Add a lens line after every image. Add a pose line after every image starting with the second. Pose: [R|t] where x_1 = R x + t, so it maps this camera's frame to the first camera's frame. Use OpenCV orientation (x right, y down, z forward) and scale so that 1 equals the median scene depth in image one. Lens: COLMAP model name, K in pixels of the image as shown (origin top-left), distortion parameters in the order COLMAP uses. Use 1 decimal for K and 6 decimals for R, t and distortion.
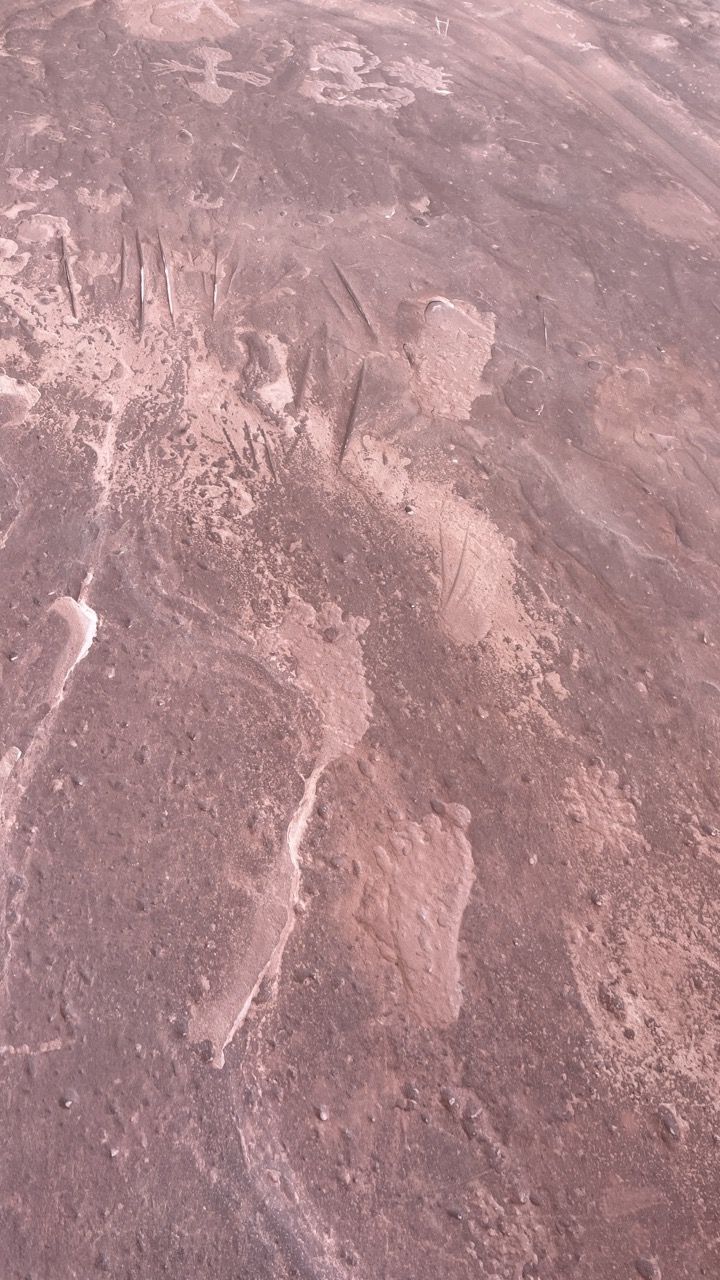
lens RADIAL K [[979.6, 0, 389.8], [0, 979.6, 646.6], [0, 0, 1]] dist [0.030372, -0.007046]
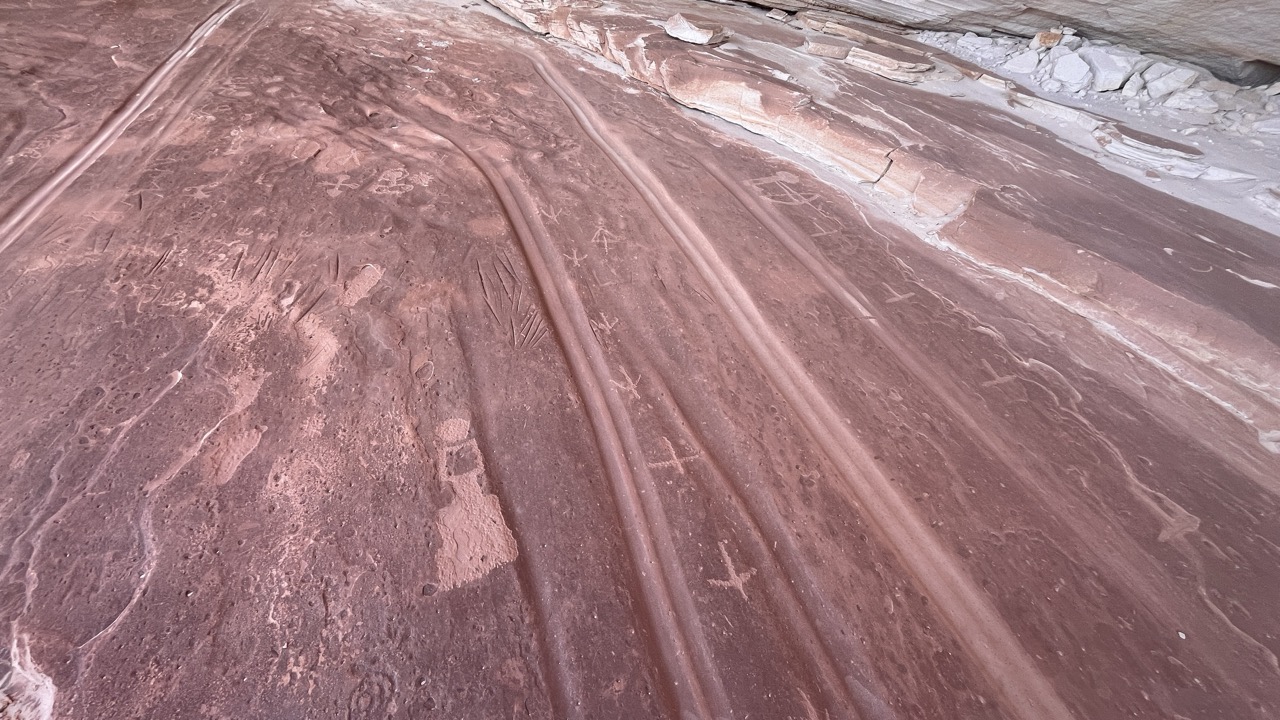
lens RADIAL K [[508.3, 0, 640.0], [0, 508.3, 360.0], [0, 0, 1]] dist [0.001680, 0.000093]
pose [[0.998049, -0.054089, -0.031179, 1.024471], [0.050570, 0.993257, -0.104325, 0.136649], [0.036611, 0.102545, 0.994054, -0.485108]]
